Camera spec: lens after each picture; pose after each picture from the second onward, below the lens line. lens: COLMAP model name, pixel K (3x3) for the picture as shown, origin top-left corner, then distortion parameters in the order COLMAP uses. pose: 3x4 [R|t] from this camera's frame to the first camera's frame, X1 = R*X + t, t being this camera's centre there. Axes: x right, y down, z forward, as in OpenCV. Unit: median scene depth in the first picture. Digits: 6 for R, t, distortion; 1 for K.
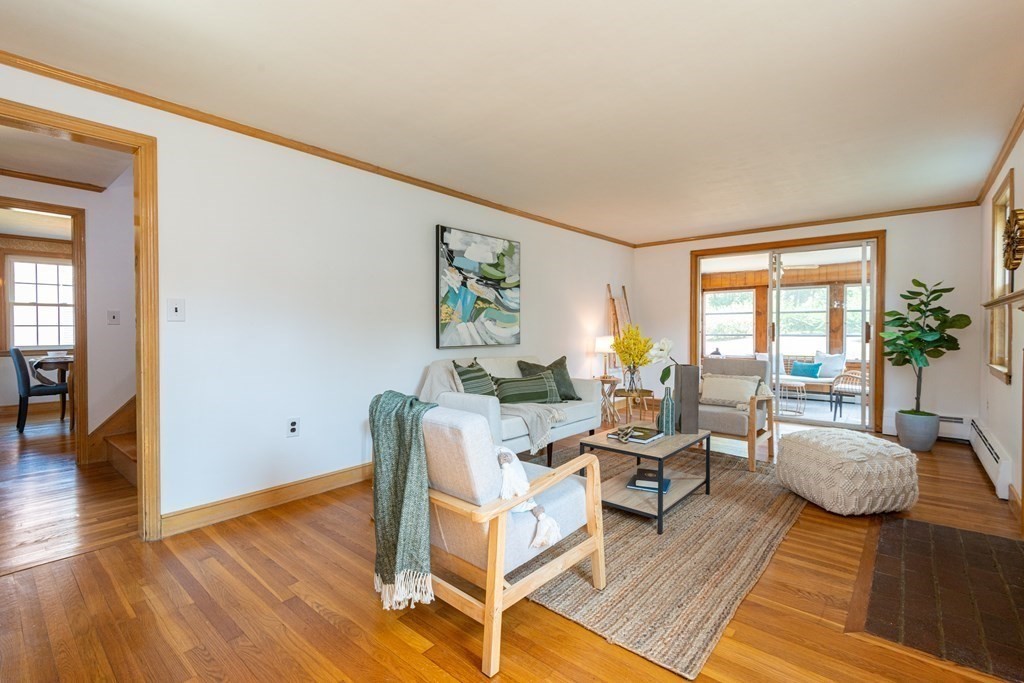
lens RADIAL K [[462.7, 0, 510.8], [0, 462.7, 338.8], [0, 0, 1]] dist [0.002385, 0.000514]
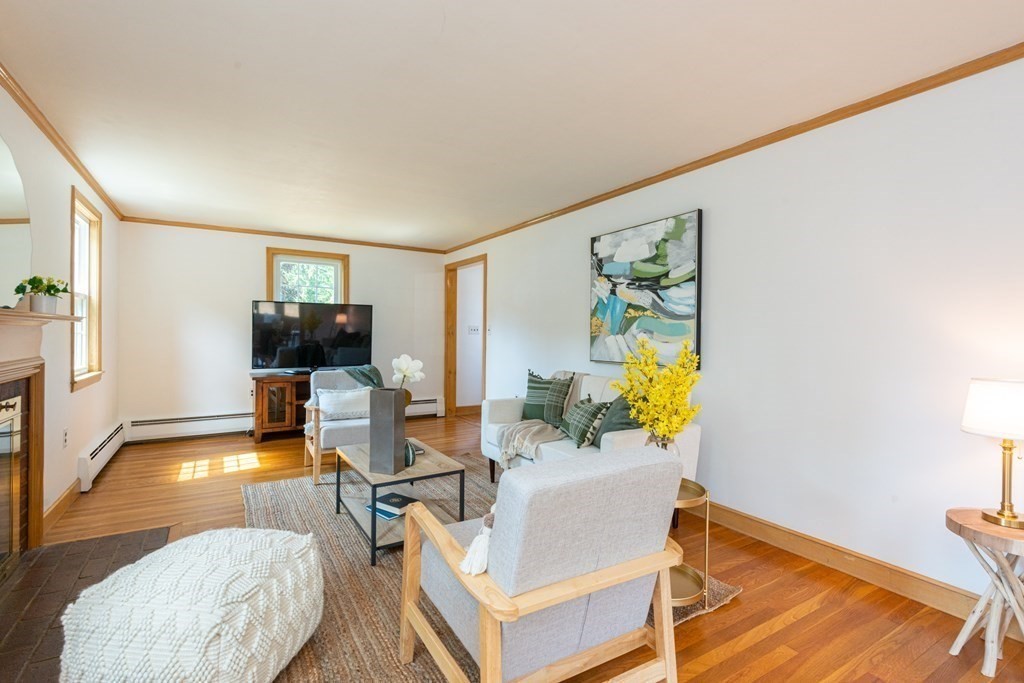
lens RADIAL K [[462.7, 0, 509.5], [0, 462.7, 334.1], [0, 0, 1]] dist [0.002385, 0.000514]
pose [[-0.307664, 0.003871, -0.951487, 0.782588], [-0.023293, 0.999661, 0.011599, -0.041809], [0.951210, 0.025732, -0.307469, 1.055097]]
